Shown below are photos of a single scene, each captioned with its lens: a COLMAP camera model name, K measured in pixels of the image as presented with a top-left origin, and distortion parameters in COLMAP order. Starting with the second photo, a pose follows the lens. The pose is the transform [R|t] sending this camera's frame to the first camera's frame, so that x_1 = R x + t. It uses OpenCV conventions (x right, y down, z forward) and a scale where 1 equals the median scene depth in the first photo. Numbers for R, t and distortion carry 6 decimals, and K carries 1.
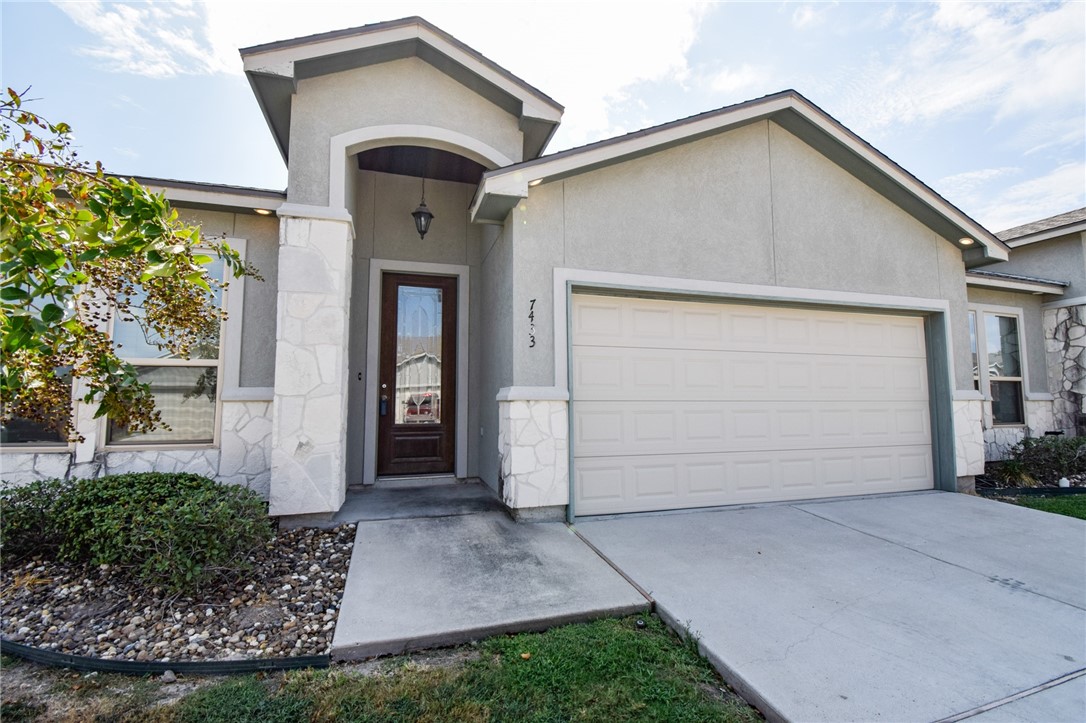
lens RADIAL K [[486.0, 0, 543.0], [0, 486.0, 361.5], [0, 0, 1]] dist [0.020459, -0.025277]
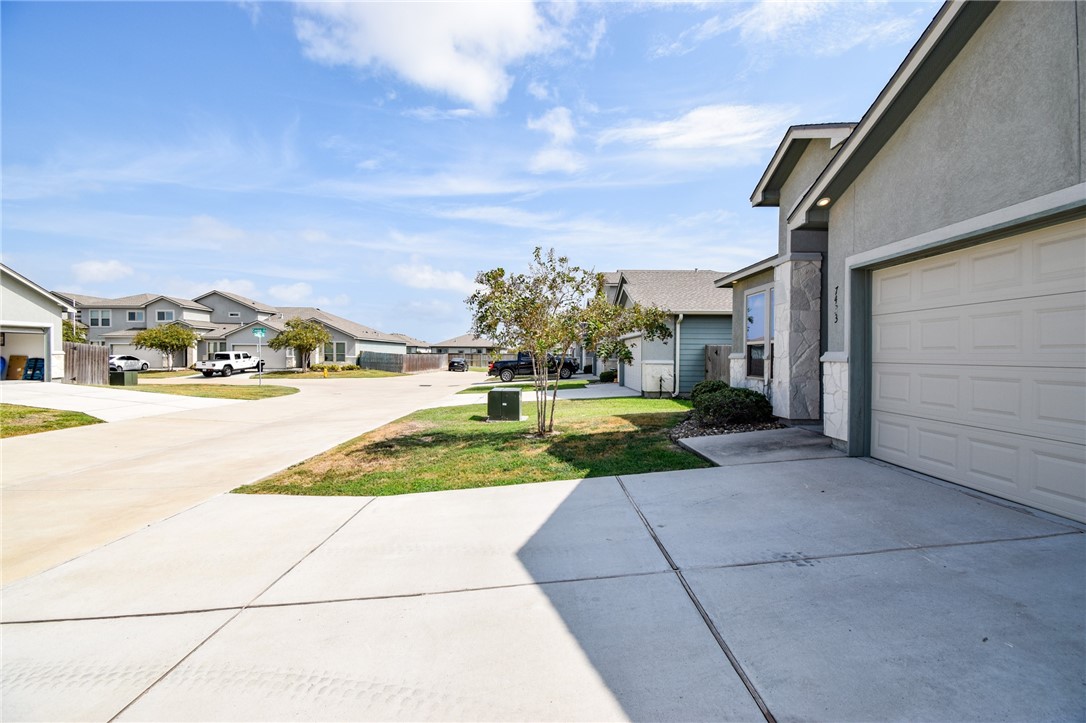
lens RADIAL K [[486.0, 0, 543.0], [0, 486.0, 361.5], [0, 0, 1]] dist [0.020459, -0.025277]
pose [[-0.299196, 0.016157, -0.954055, 1.431464], [0.080133, 0.996750, -0.008250, 0.023037], [0.950821, -0.078920, -0.299518, 0.586085]]
